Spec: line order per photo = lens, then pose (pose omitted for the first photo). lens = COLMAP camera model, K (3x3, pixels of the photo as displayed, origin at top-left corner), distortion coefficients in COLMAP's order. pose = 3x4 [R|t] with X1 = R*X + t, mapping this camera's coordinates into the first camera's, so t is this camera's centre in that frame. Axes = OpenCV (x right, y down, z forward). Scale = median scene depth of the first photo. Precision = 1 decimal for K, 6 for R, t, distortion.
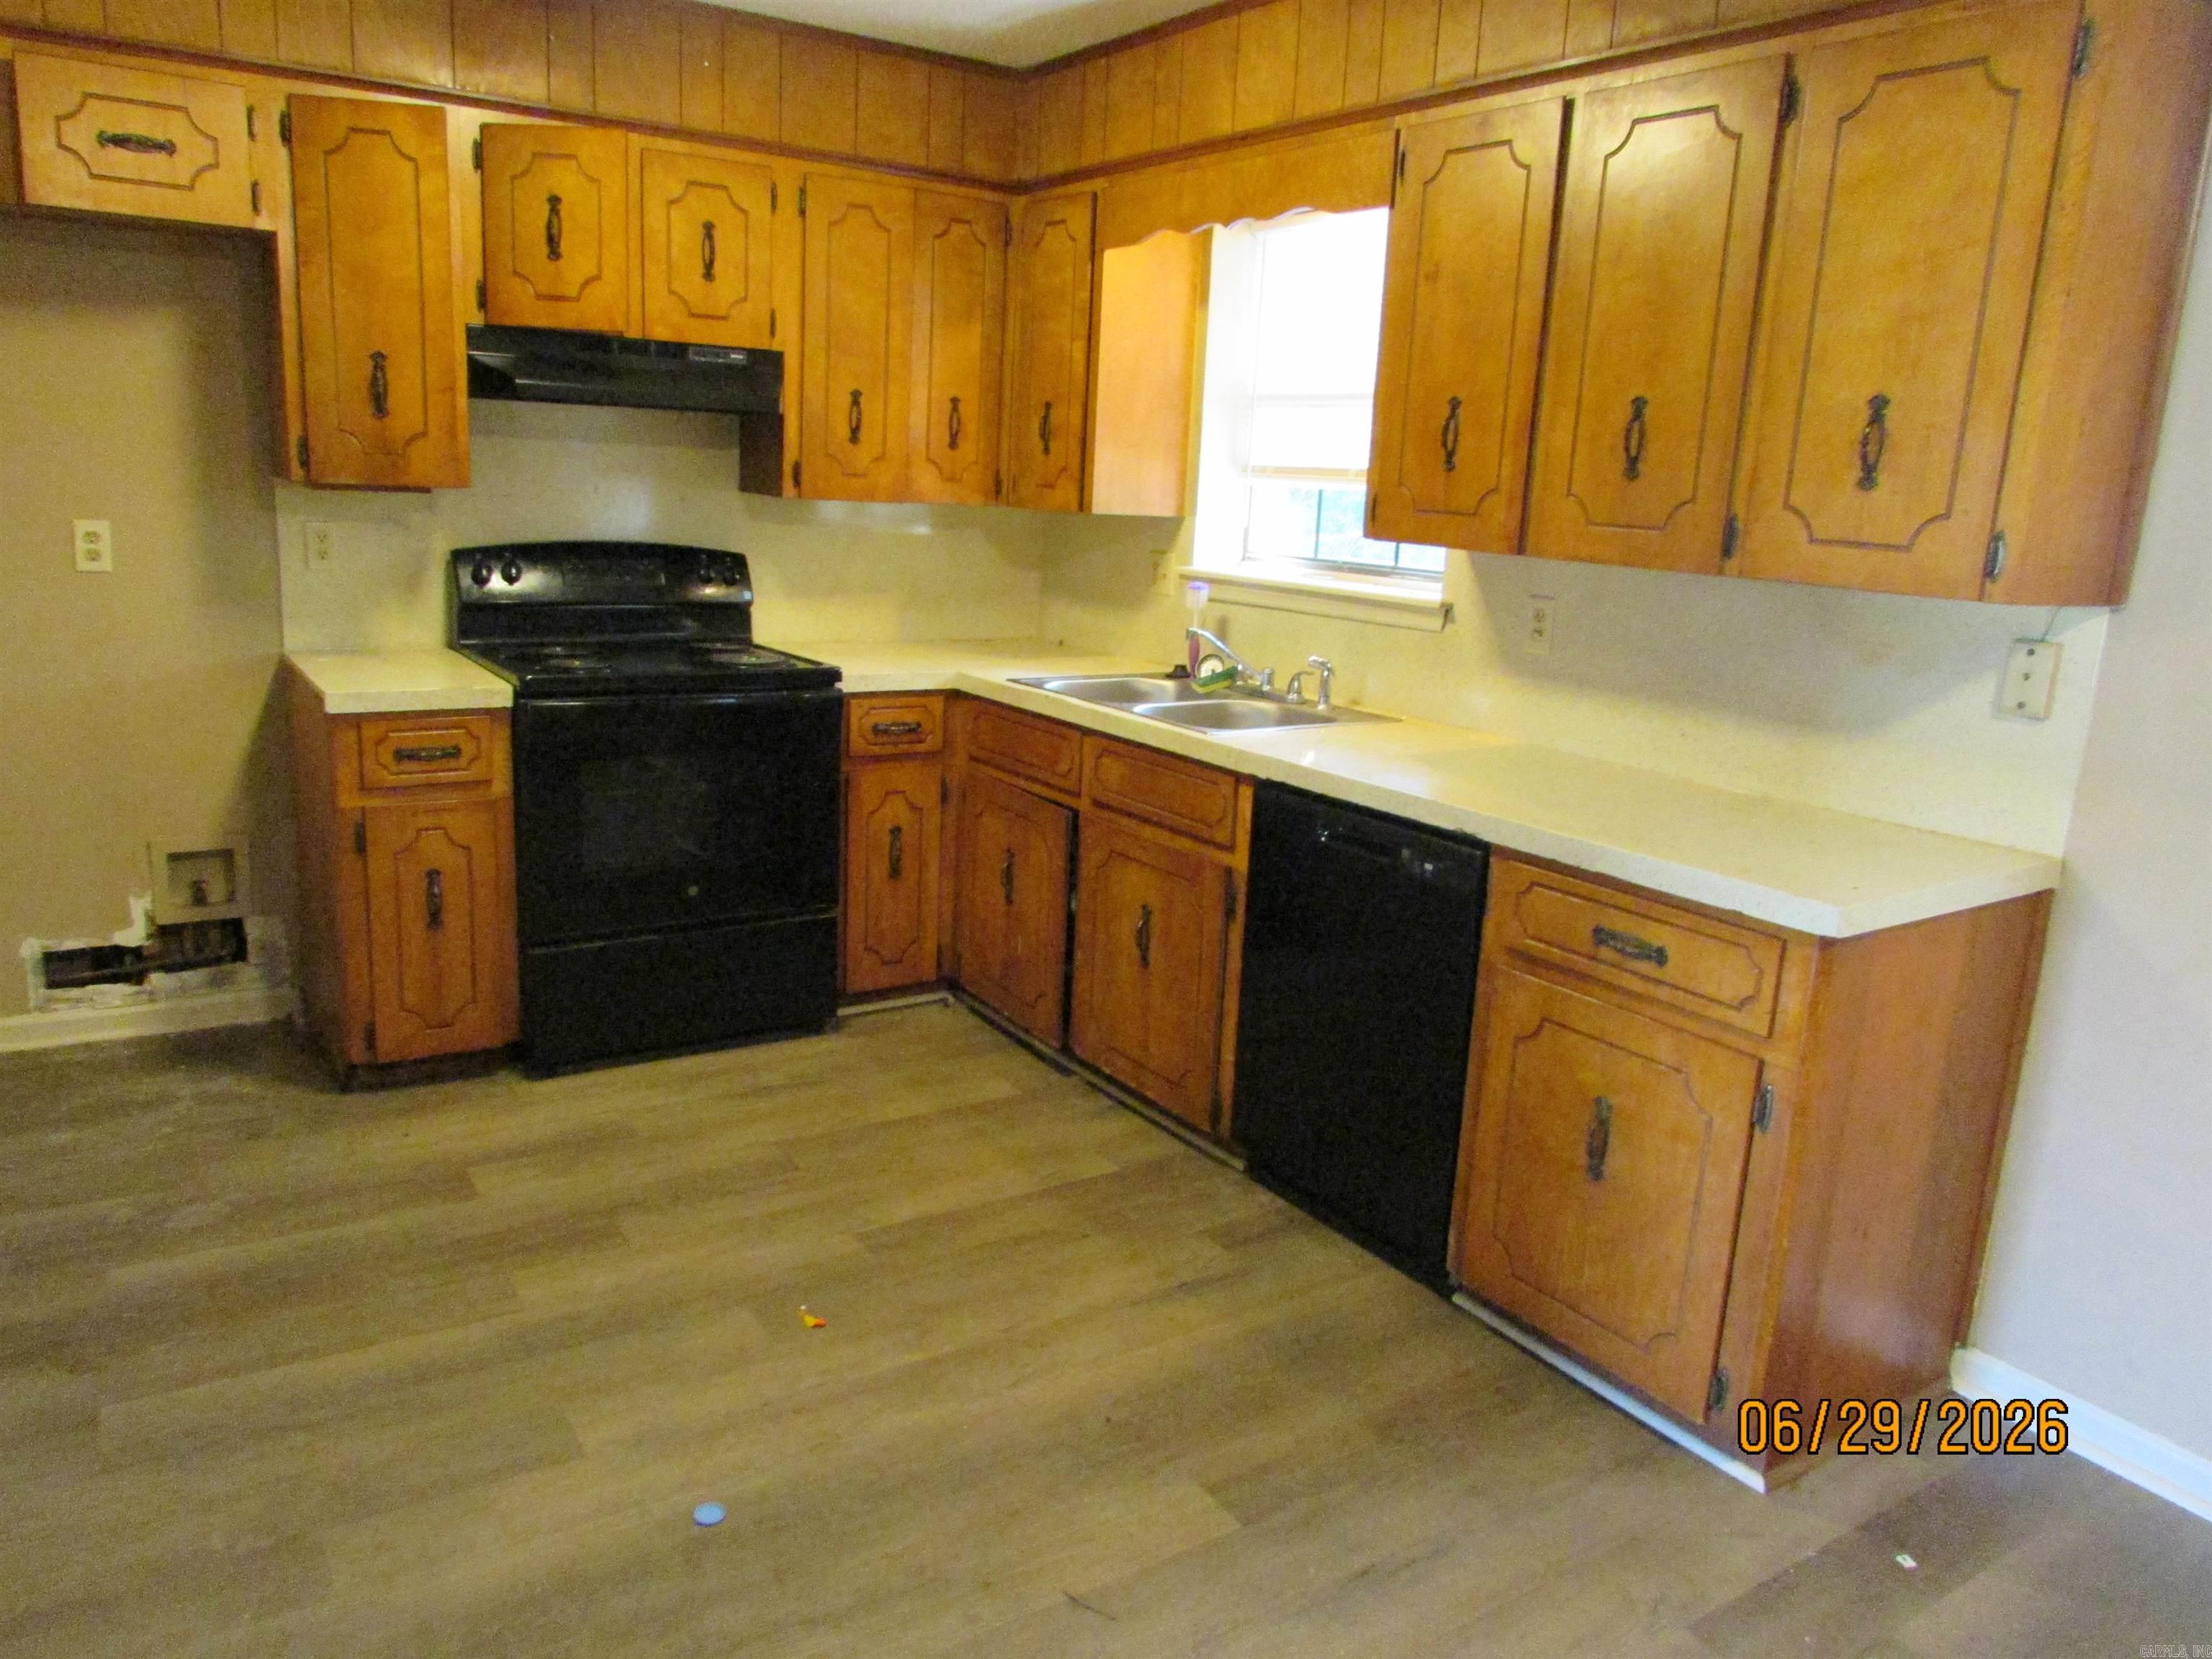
lens RADIAL K [[1589.1, 0, 1100.9], [0, 1589.1, 838.3], [0, 0, 1]] dist [-0.015396, -0.005226]
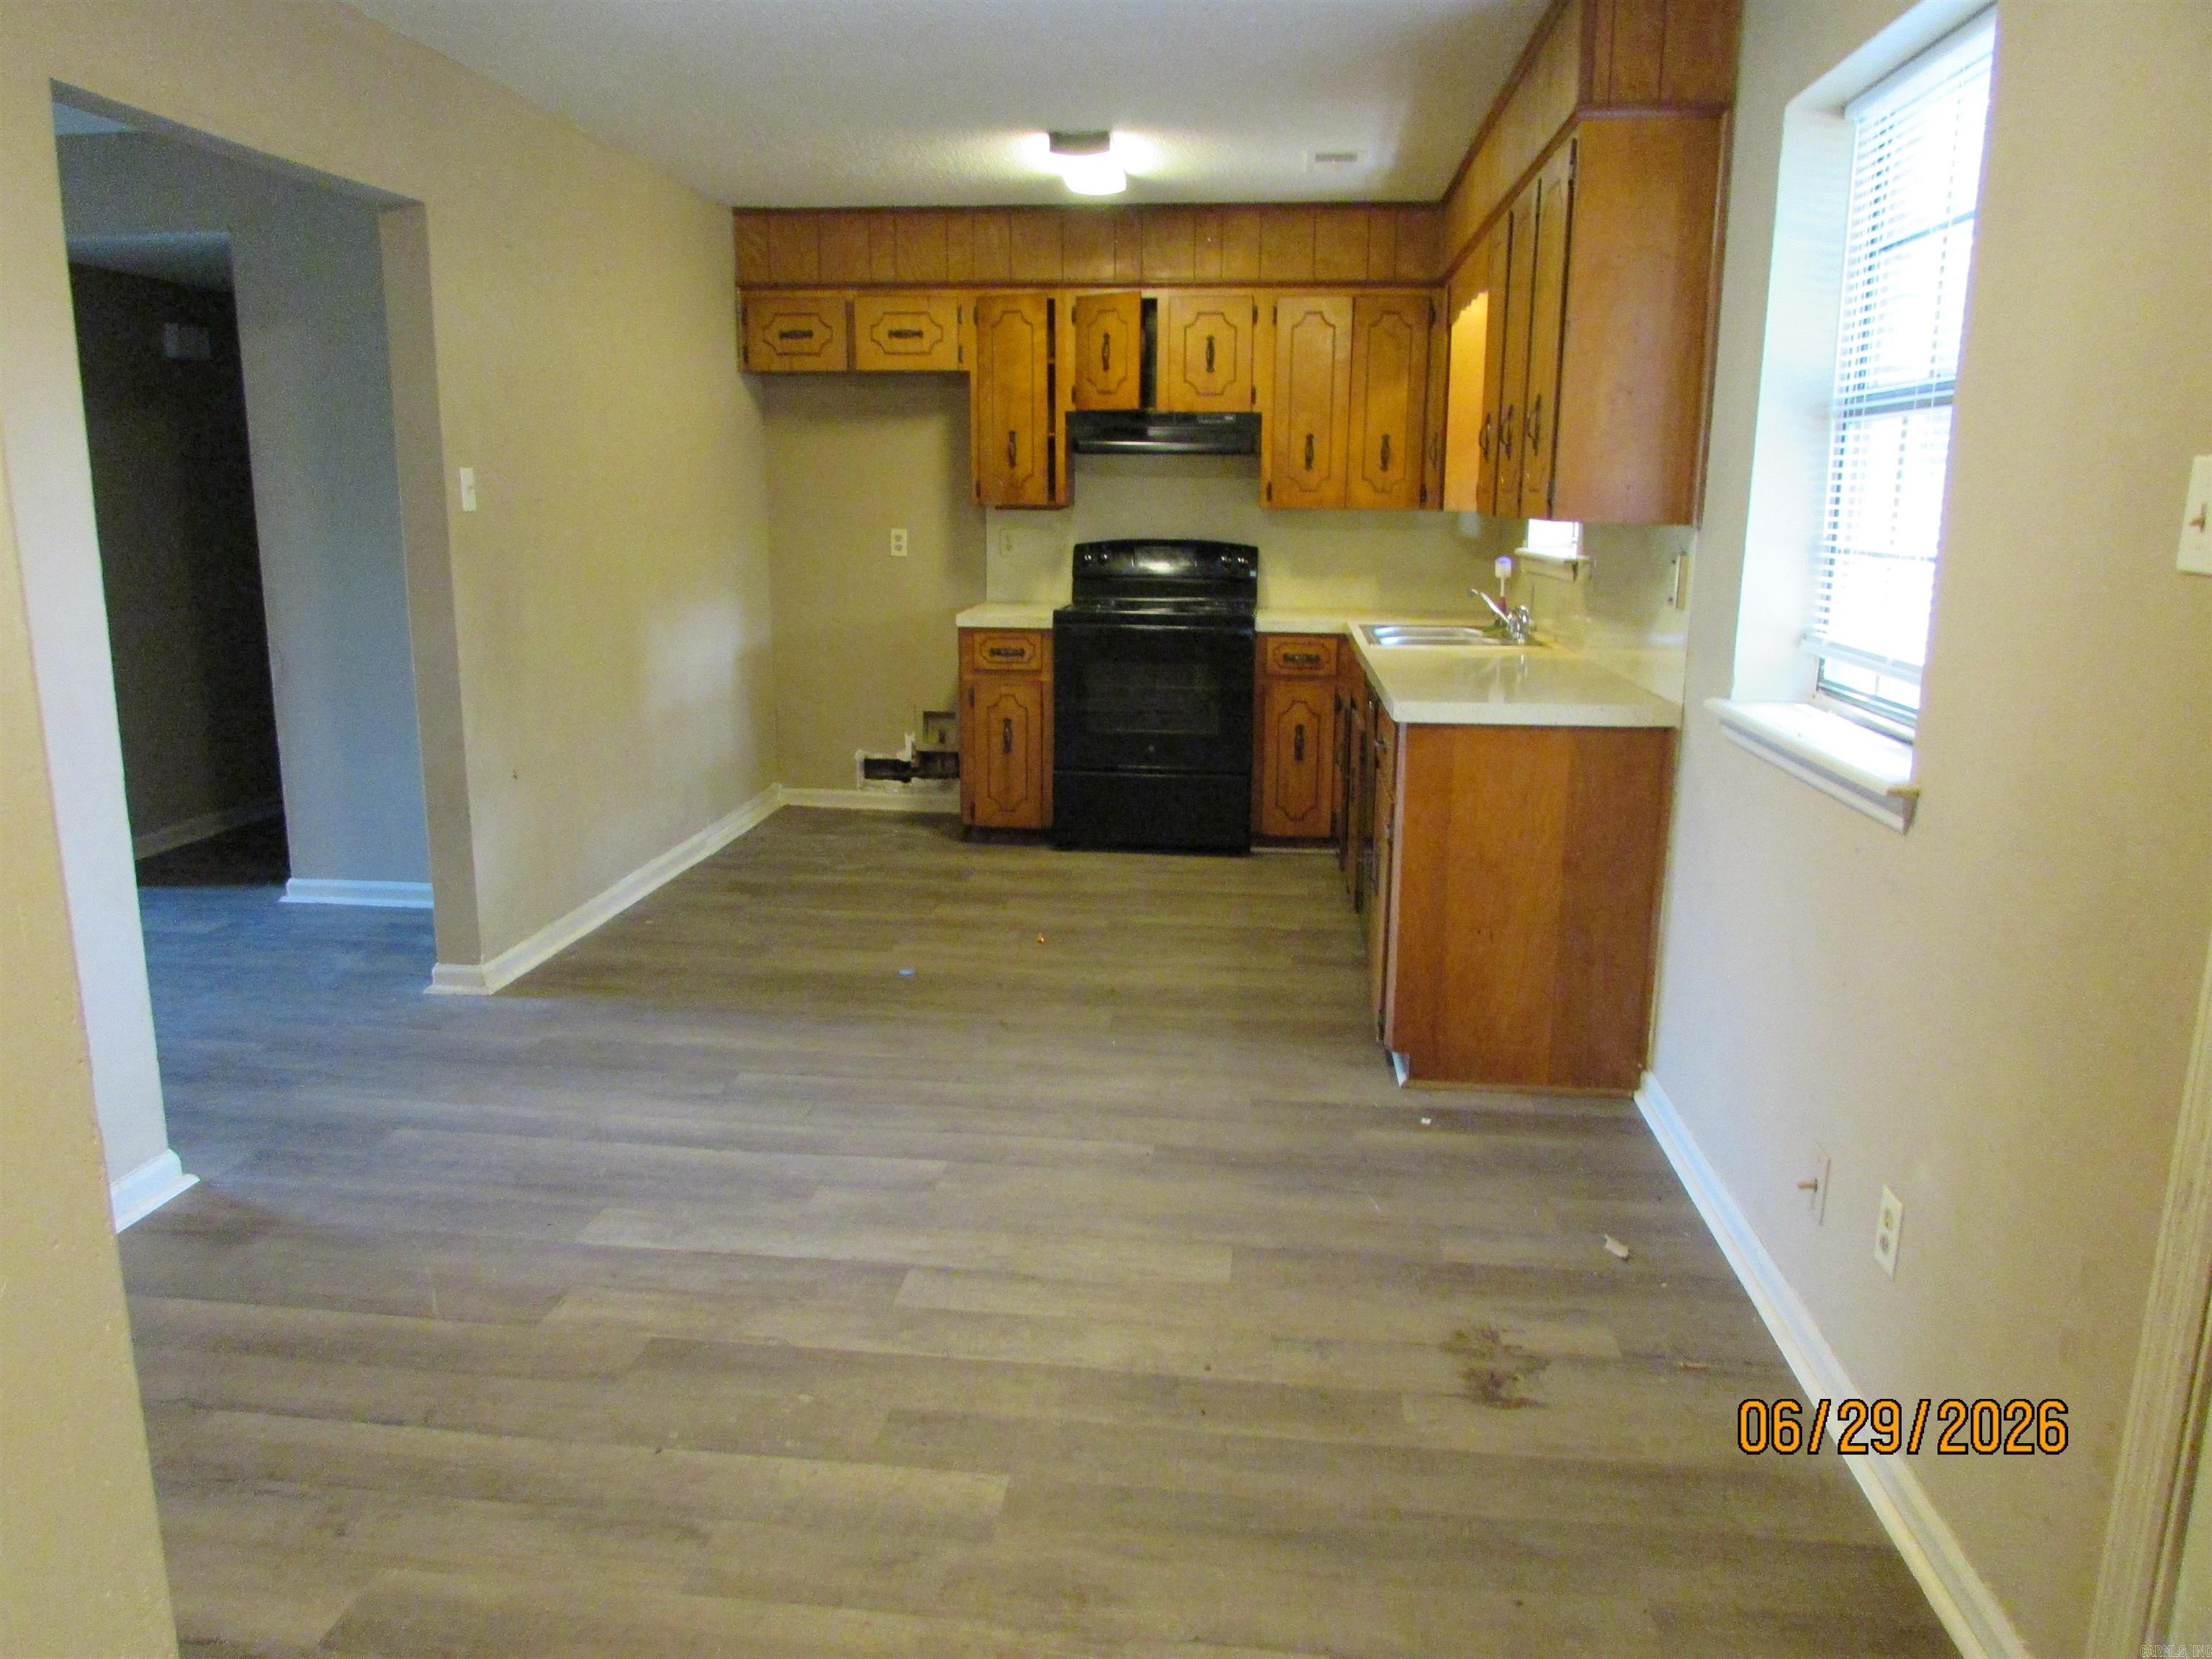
lens RADIAL K [[1589.1, 0, 1100.9], [0, 1589.1, 838.3], [0, 0, 1]] dist [-0.015396, -0.005226]
pose [[0.766740, 0.092450, -0.635265, 0.757092], [-0.115374, 0.993308, 0.005303, 0.123649], [0.631504, 0.069227, 0.772276, -0.283087]]
